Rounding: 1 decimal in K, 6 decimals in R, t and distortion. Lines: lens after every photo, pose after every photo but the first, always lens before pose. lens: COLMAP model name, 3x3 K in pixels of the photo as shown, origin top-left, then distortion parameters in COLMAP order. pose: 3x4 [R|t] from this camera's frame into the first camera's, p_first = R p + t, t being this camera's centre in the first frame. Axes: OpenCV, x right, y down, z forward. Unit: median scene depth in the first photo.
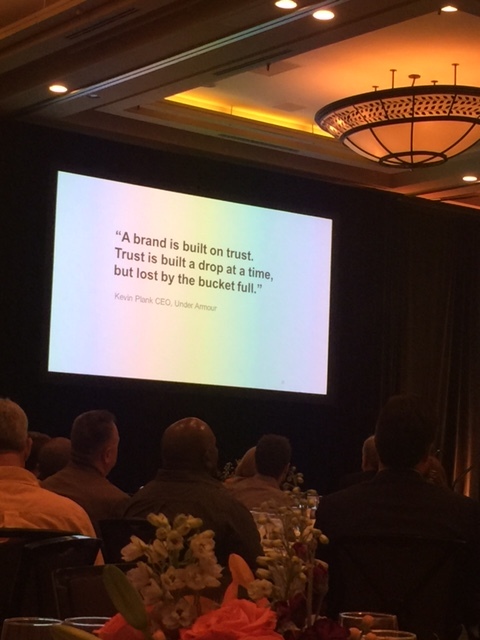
lens RADIAL K [[1370.5, 0, 240.0], [0, 1370.5, 320.0], [0, 0, 1]] dist [0.024636, 0.006030]
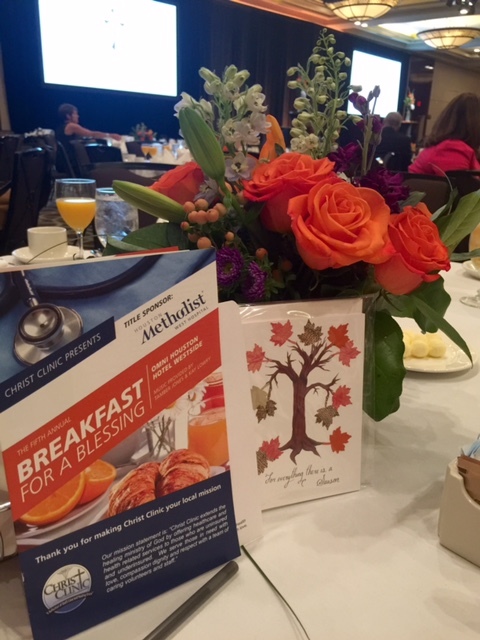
lens RADIAL K [[558.0, 0, 240.0], [0, 558.0, 320.0], [0, 0, 1]] dist [0.052598, -0.107490]
pose [[0.984904, -0.060615, 0.162140, -0.119539], [-0.012680, 0.908903, 0.416815, 0.141915], [-0.172635, -0.412579, 0.894414, 0.565575]]
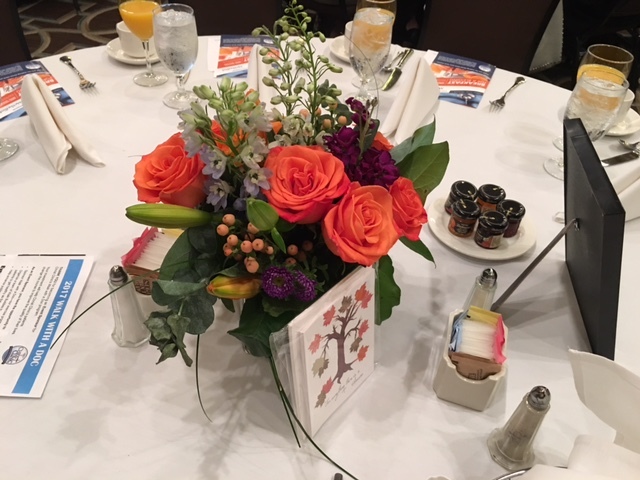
lens RADIAL K [[550.6, 0, 320.0], [0, 550.6, 240.0], [0, 0, 1]] dist [-0.000863, -0.001087]
pose [[0.784019, -0.402775, 0.472321, -0.234846], [-0.090851, 0.678253, 0.729191, -0.082161], [-0.614053, -0.614610, 0.495170, 0.714706]]
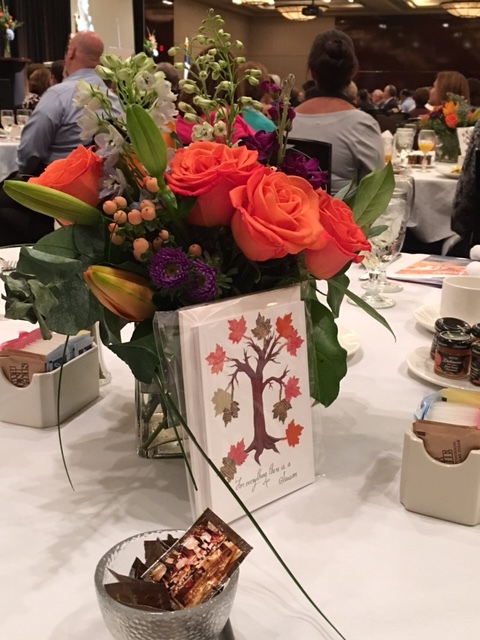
lens RADIAL K [[756.2, 0, 240.0], [0, 756.2, 320.0], [0, 0, 1]] dist [0.024305, 0.015796]
pose [[0.843141, -0.173526, 0.508923, -0.285449], [-0.043746, 0.921218, 0.386580, 0.109526], [-0.535910, -0.348205, 0.769125, 0.515620]]
